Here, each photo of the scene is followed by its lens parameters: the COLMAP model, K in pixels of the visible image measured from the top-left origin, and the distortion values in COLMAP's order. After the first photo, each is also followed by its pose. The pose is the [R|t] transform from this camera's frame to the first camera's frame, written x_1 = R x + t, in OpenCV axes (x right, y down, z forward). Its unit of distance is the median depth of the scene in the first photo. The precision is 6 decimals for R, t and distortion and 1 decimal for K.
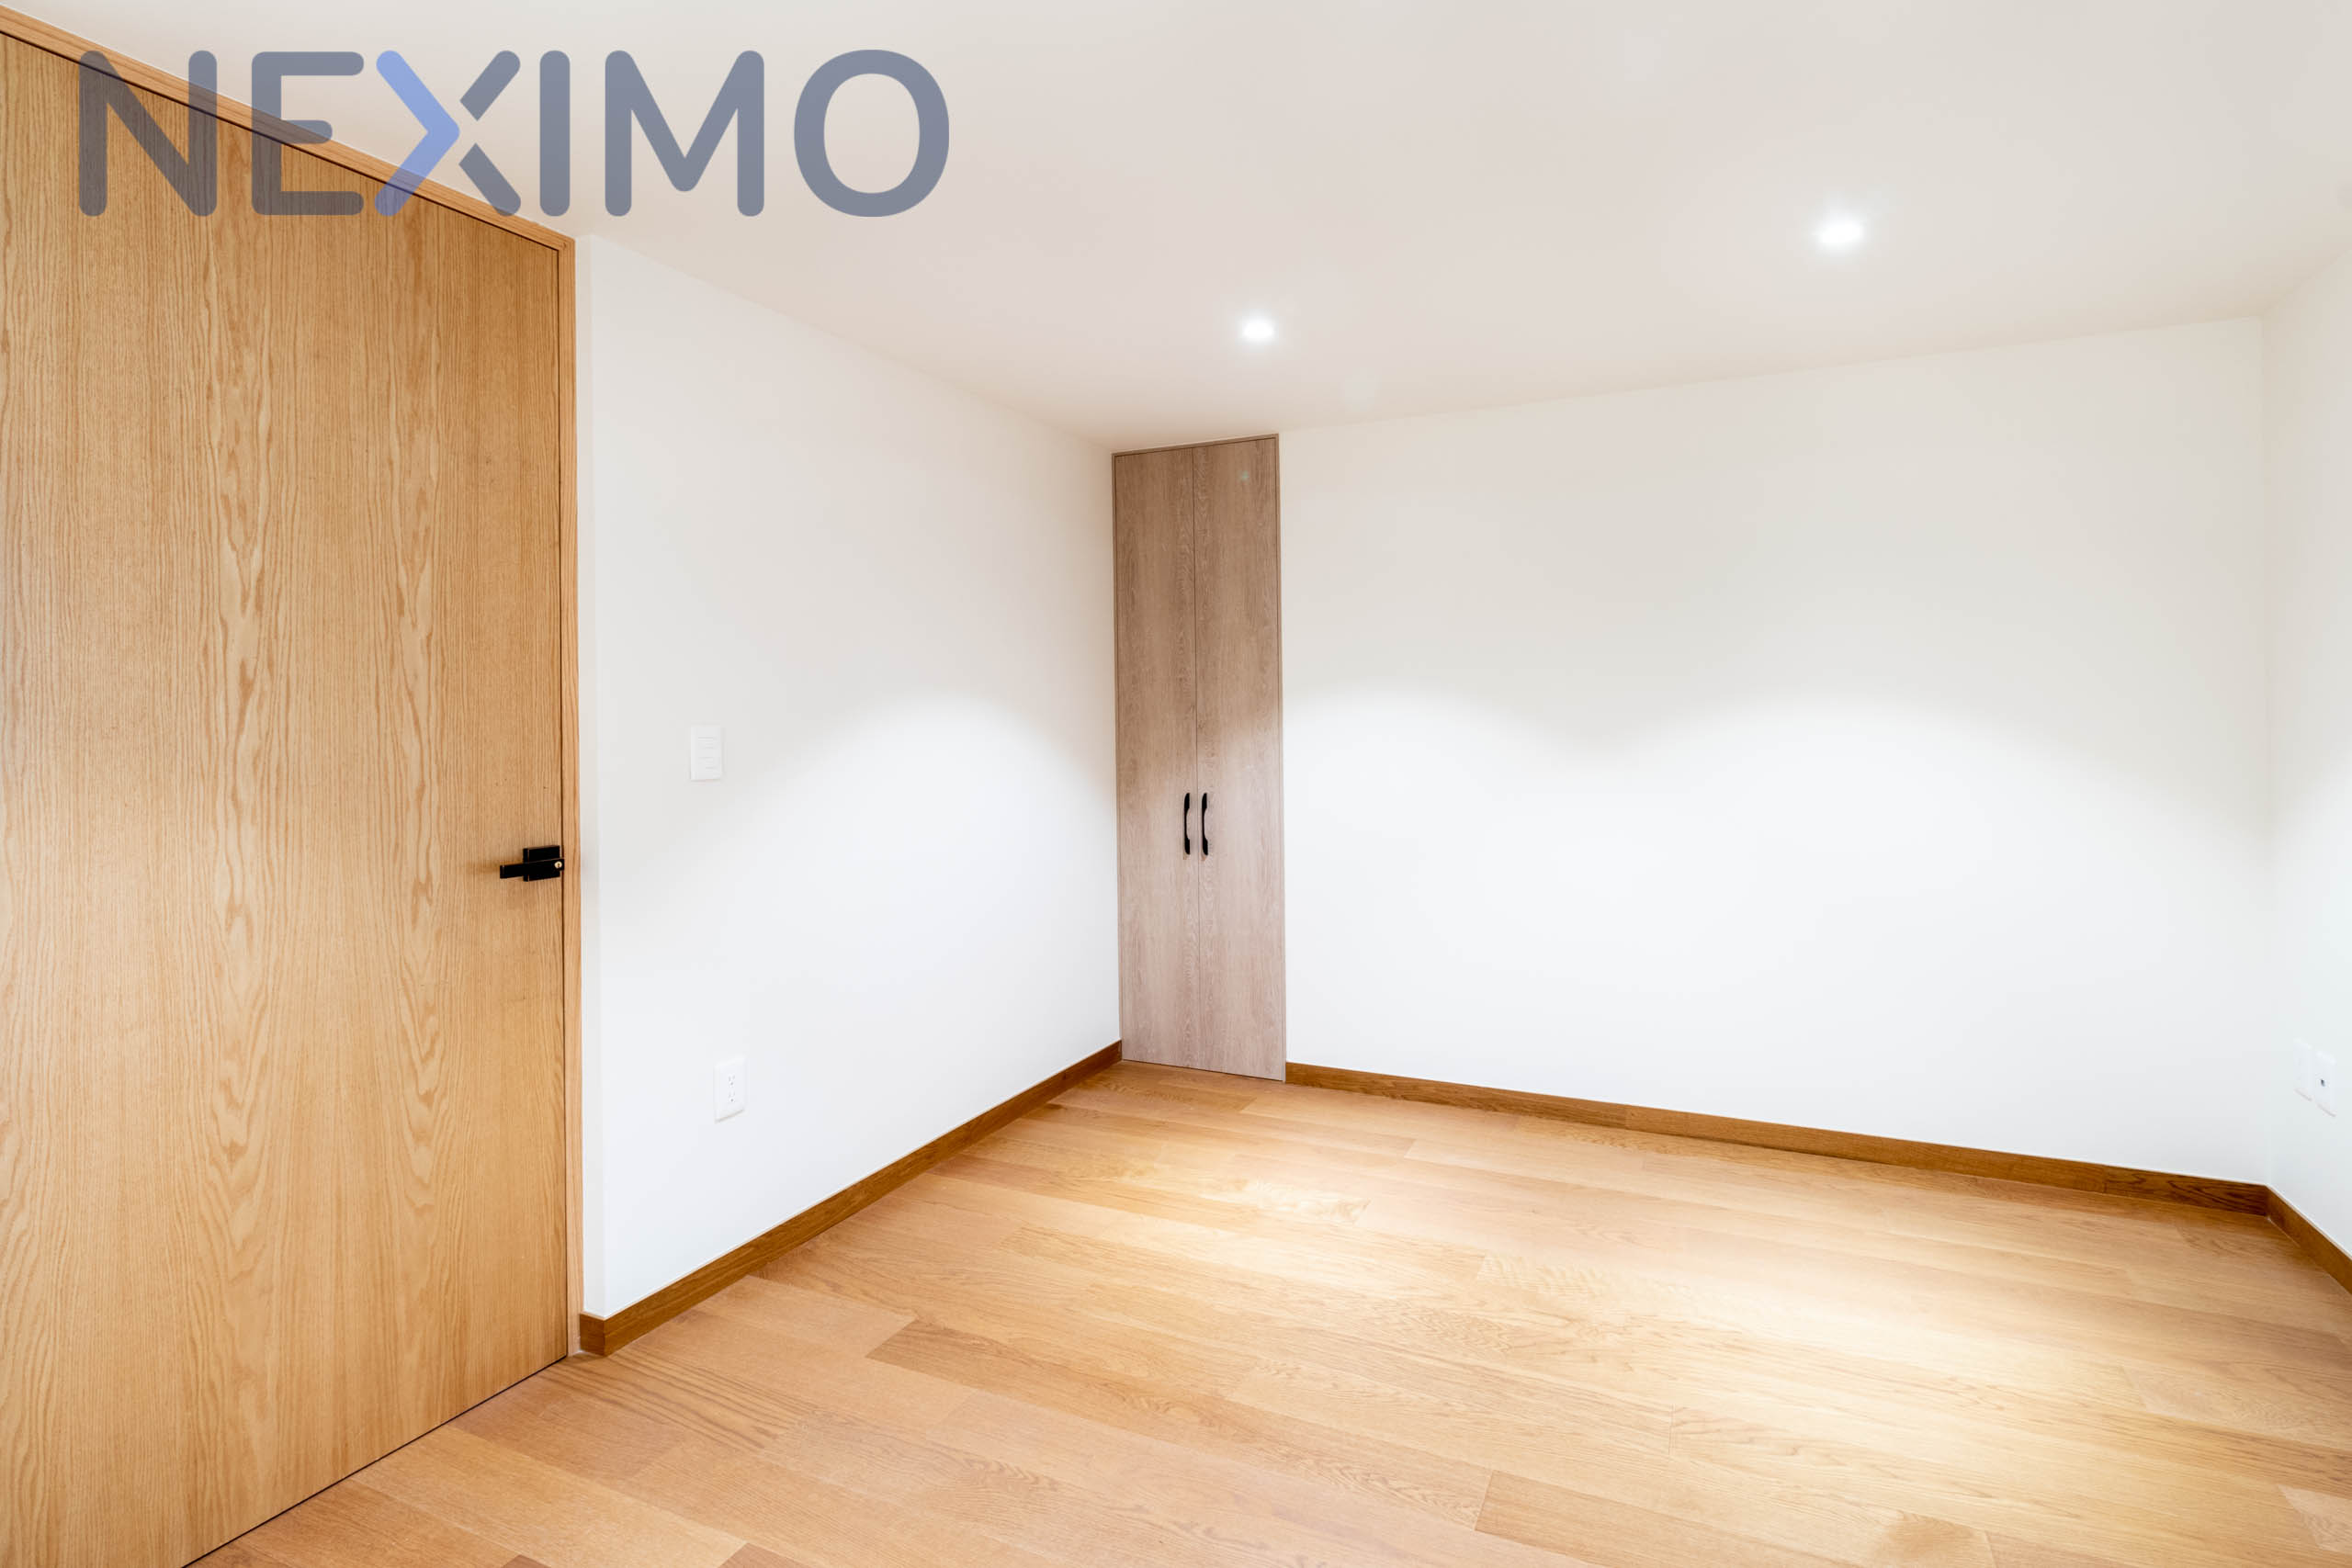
lens RADIAL K [[1129.5, 0, 1179.6], [0, 1129.5, 705.4], [0, 0, 1]] dist [-0.000662, -0.000609]
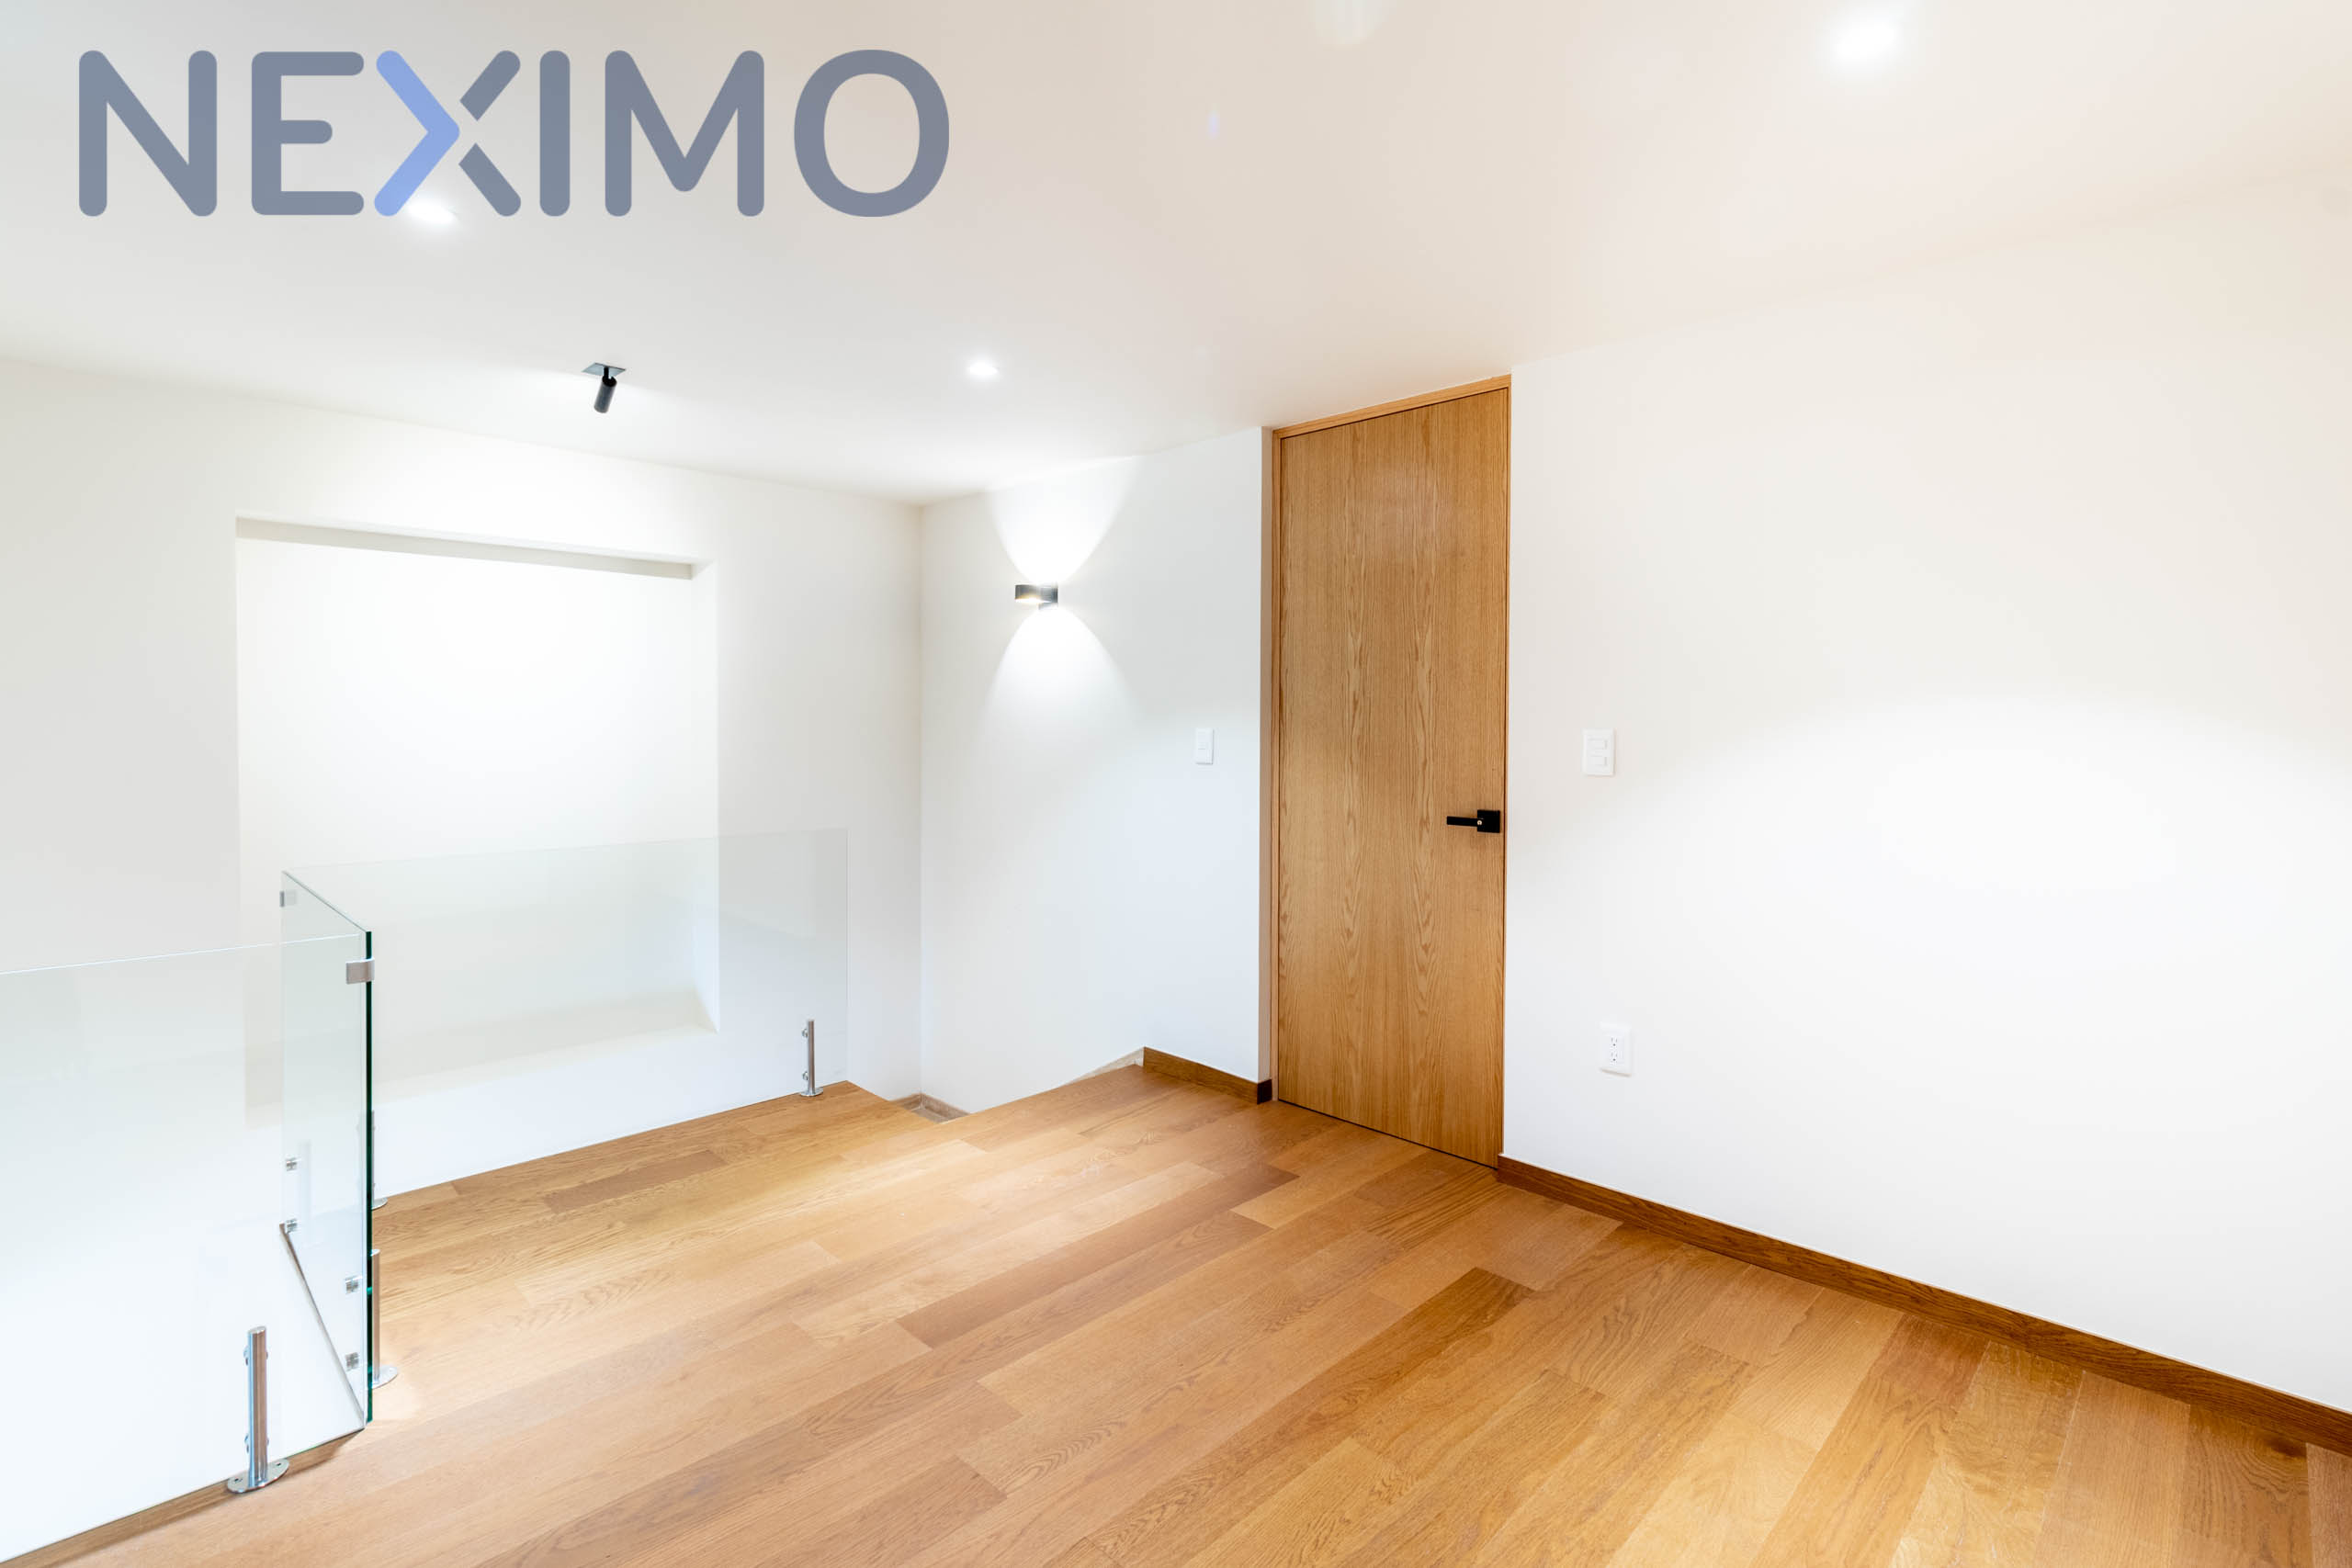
lens RADIAL K [[1099.5, 0, 1204.5], [0, 1099.5, 736.3], [0, 0, 1]] dist [-0.001460, -0.000276]
pose [[-0.315380, 0.020558, -0.948743, 0.973751], [0.006625, 0.999789, 0.019462, 0.000578], [0.948942, -0.000147, -0.315450, 1.203597]]
